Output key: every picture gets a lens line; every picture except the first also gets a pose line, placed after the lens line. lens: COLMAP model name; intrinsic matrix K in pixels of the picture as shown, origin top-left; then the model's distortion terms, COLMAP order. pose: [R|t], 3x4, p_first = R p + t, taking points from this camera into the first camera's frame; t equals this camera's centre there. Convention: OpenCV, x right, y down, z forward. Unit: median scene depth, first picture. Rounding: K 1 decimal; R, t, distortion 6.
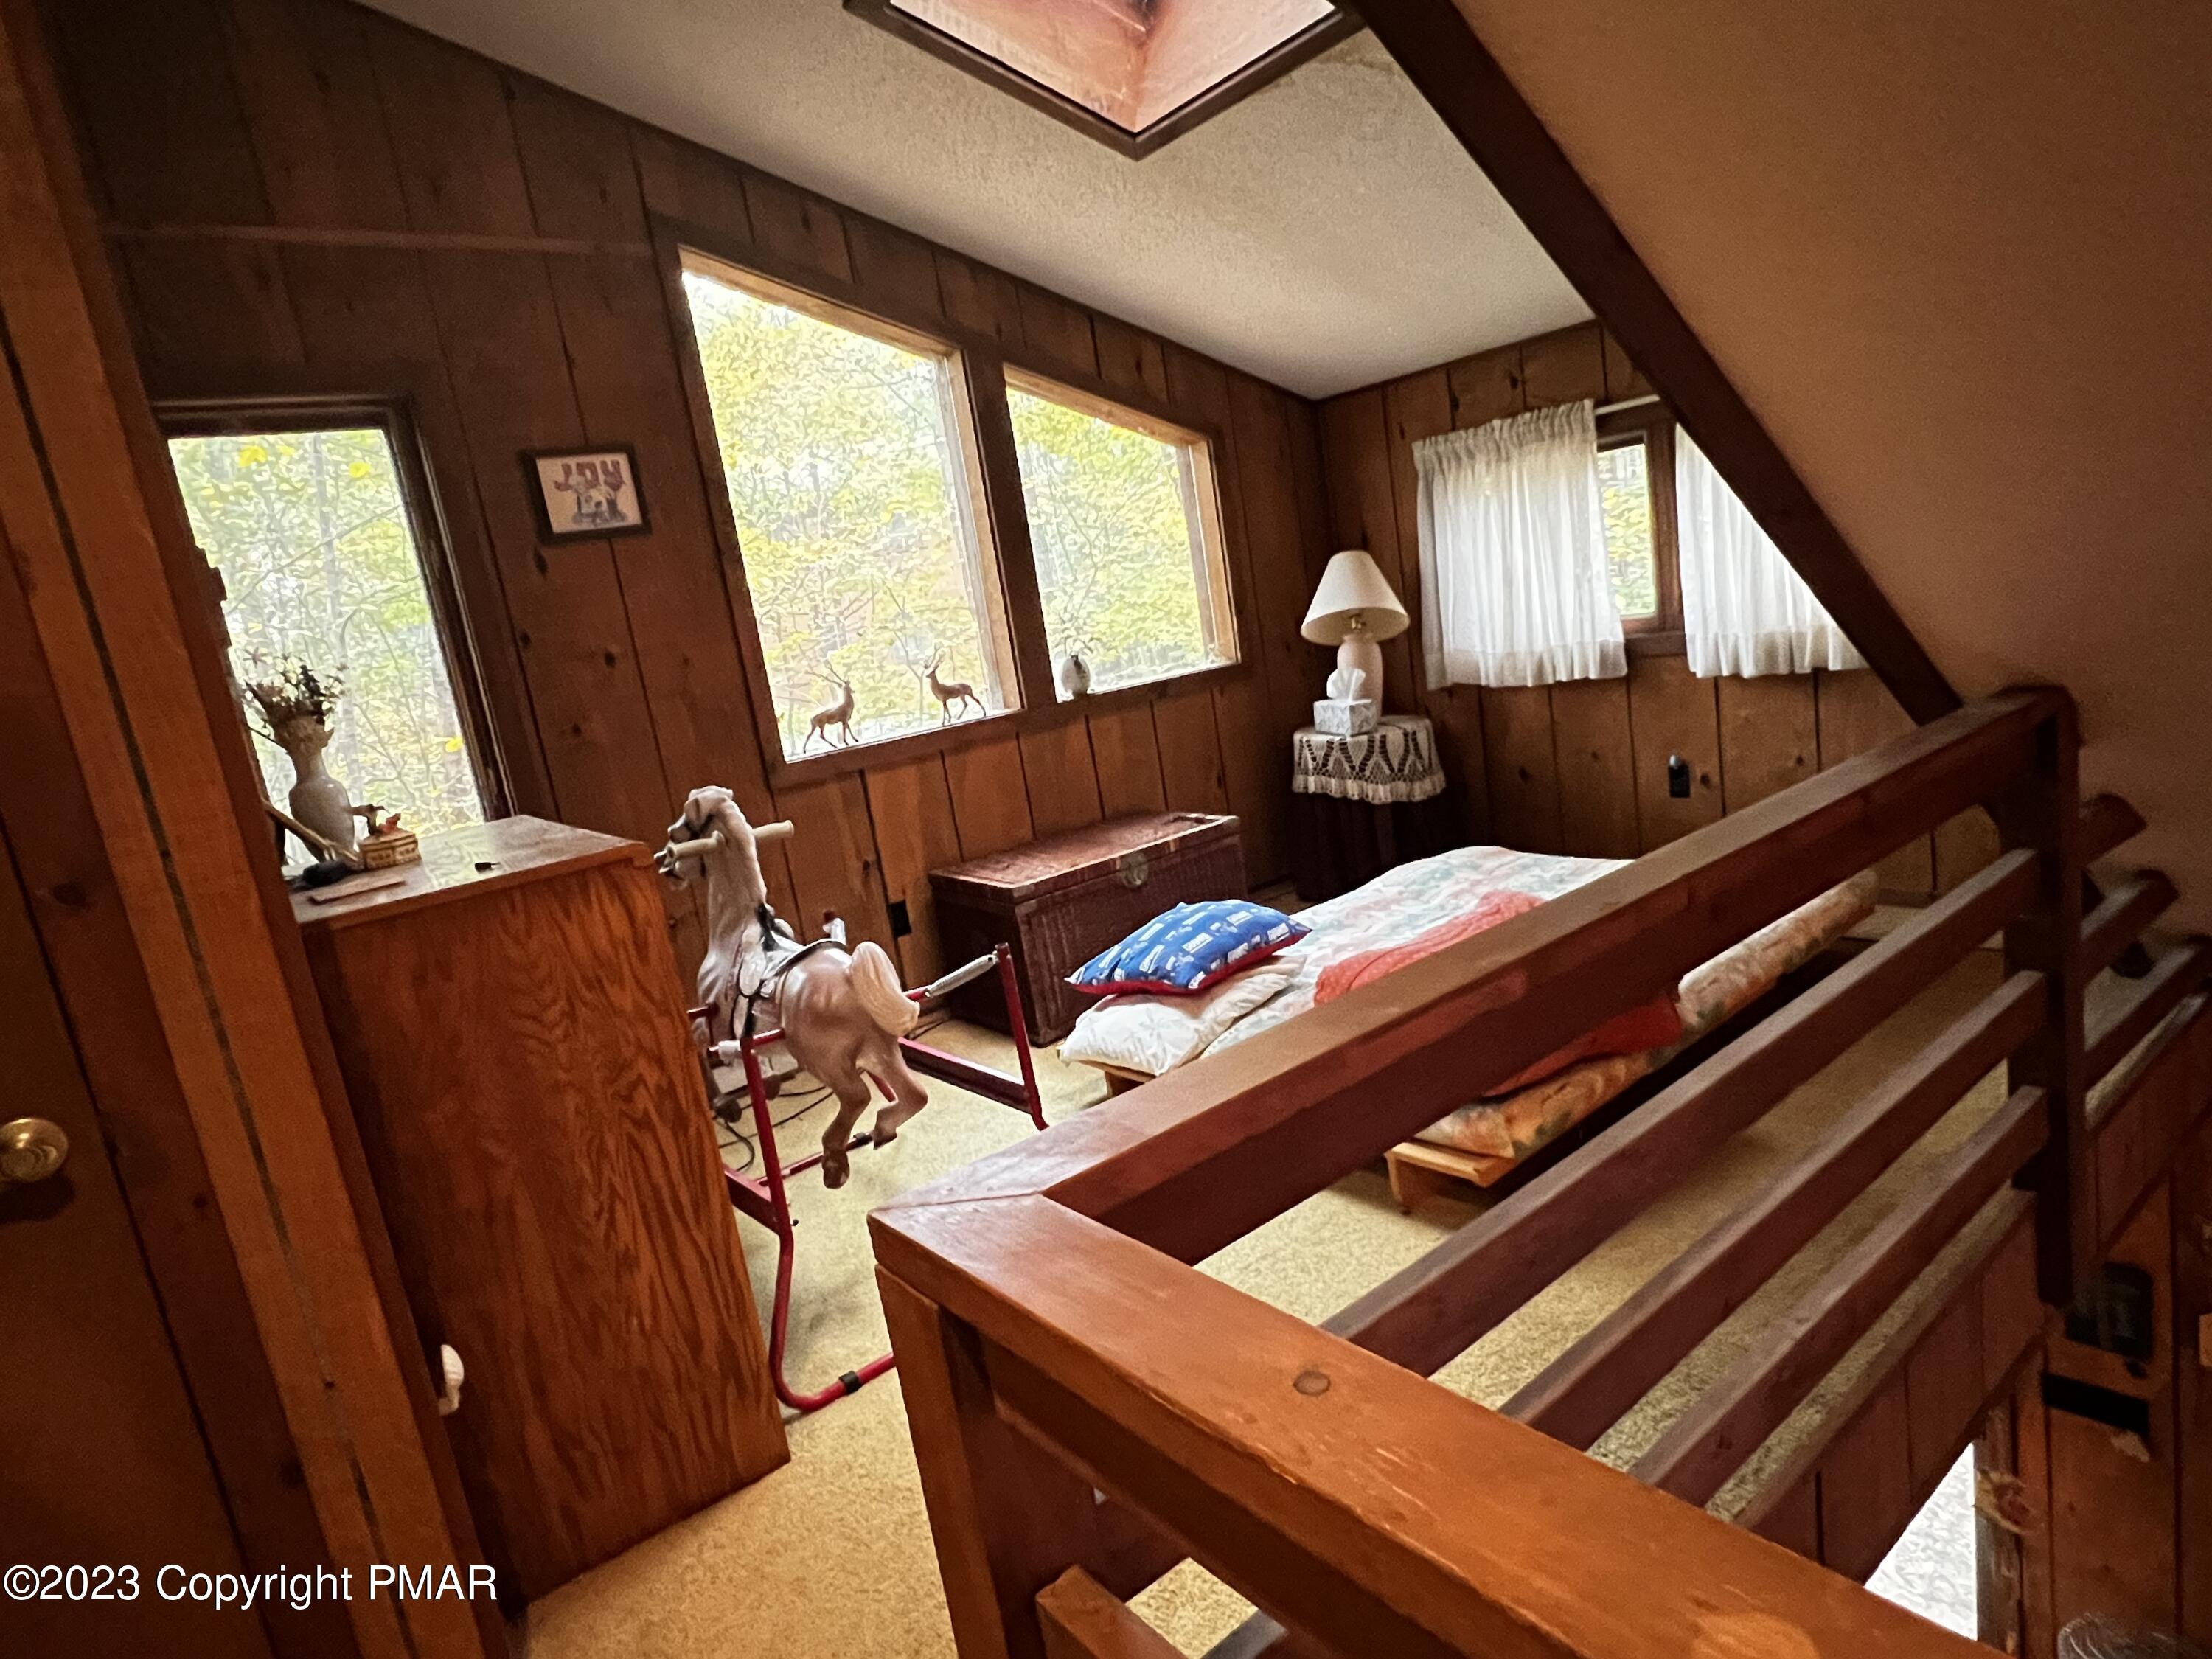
lens RADIAL K [[1255.9, 0, 1099.5], [0, 1255.9, 833.4], [0, 0, 1]] dist [-0.005377, 0.002142]
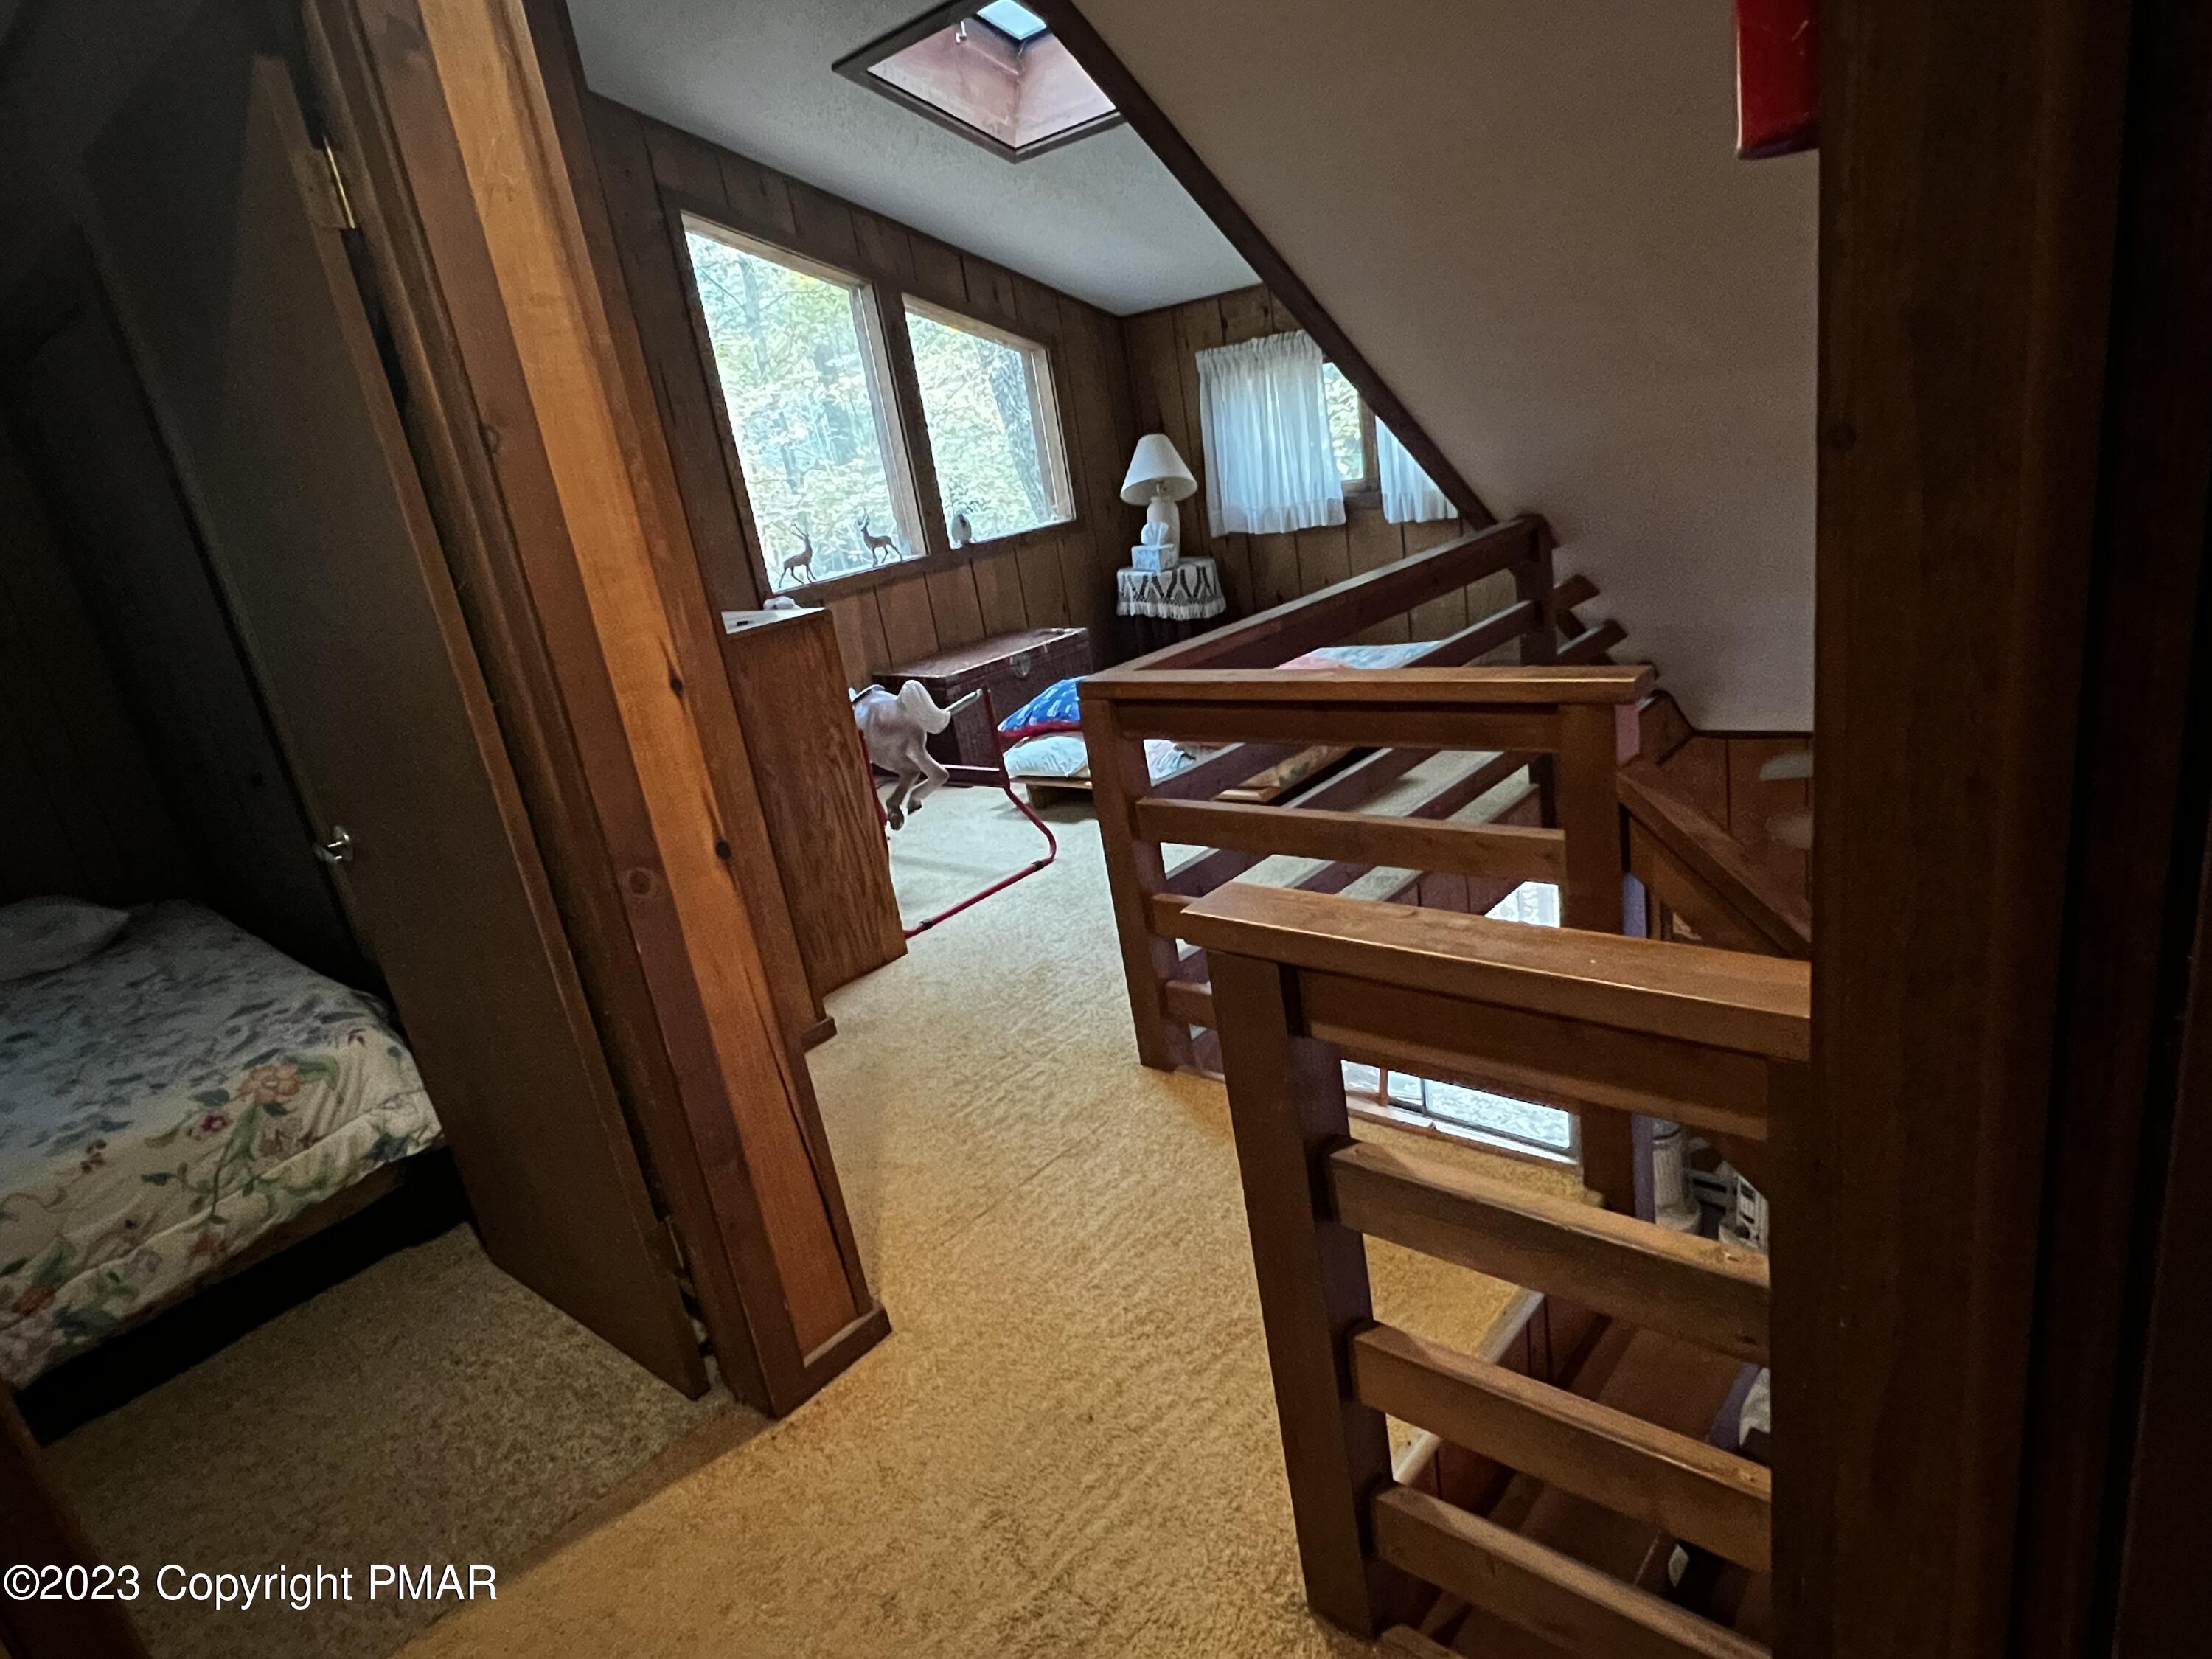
lens RADIAL K [[1255.9, 0, 1108.0], [0, 1255.9, 836.4], [0, 0, 1]] dist [-0.005377, 0.002142]
pose [[0.981369, -0.059515, 0.182682, -0.138607], [0.040976, 0.993771, 0.103635, 0.073478], [-0.187712, -0.094219, 0.977695, -0.408421]]
